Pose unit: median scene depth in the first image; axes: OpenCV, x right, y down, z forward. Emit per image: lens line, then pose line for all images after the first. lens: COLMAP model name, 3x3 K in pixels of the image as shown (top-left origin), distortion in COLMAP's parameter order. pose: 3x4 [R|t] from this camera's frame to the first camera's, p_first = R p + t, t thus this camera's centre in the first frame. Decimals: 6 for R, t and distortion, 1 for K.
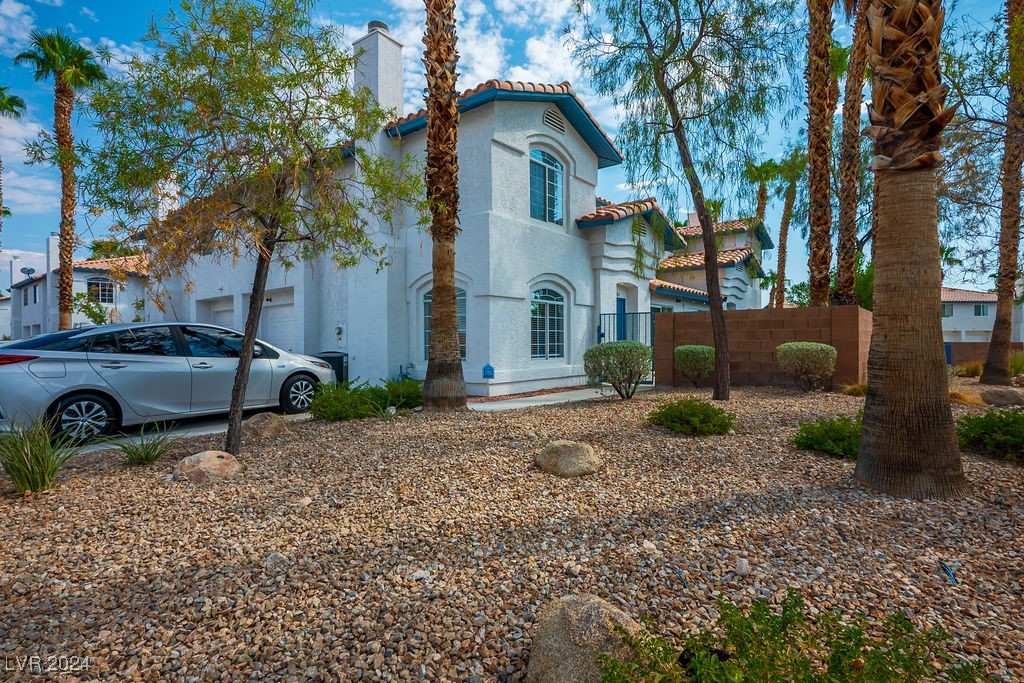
lens RADIAL K [[504.9, 0, 513.1], [0, 504.9, 339.8], [0, 0, 1]] dist [0.012993, 0.002326]
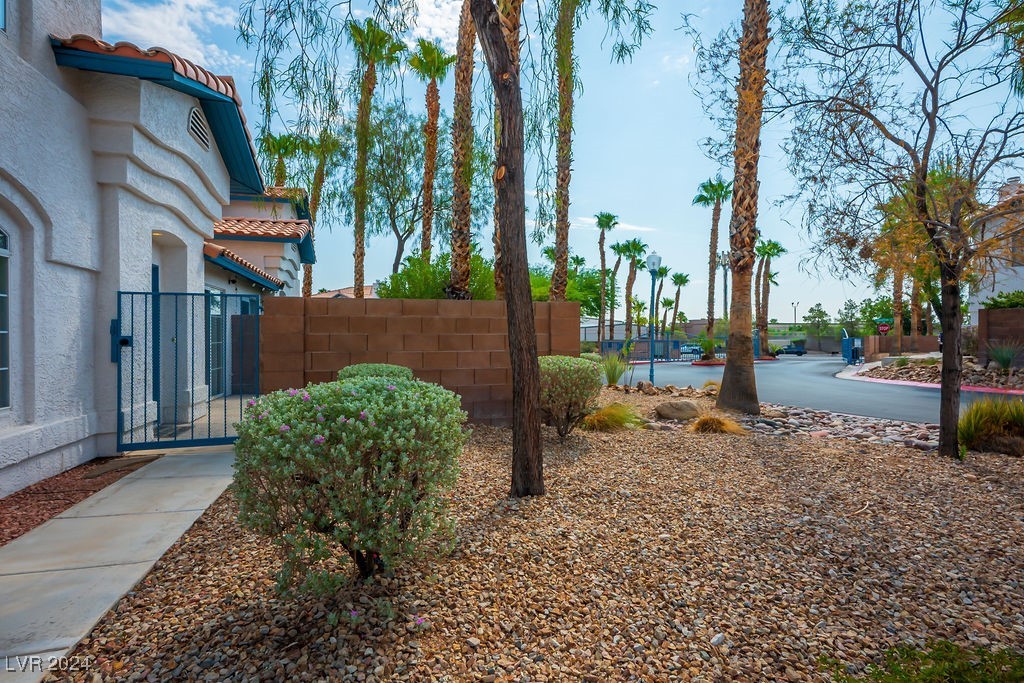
lens RADIAL K [[504.9, 0, 506.8], [0, 504.9, 338.7], [0, 0, 1]] dist [0.012993, 0.002326]
pose [[0.576722, -0.008195, 0.816899, 0.007621], [-0.000730, 0.999944, 0.010546, -0.016126], [-0.816940, -0.006678, 0.576684, 0.478157]]
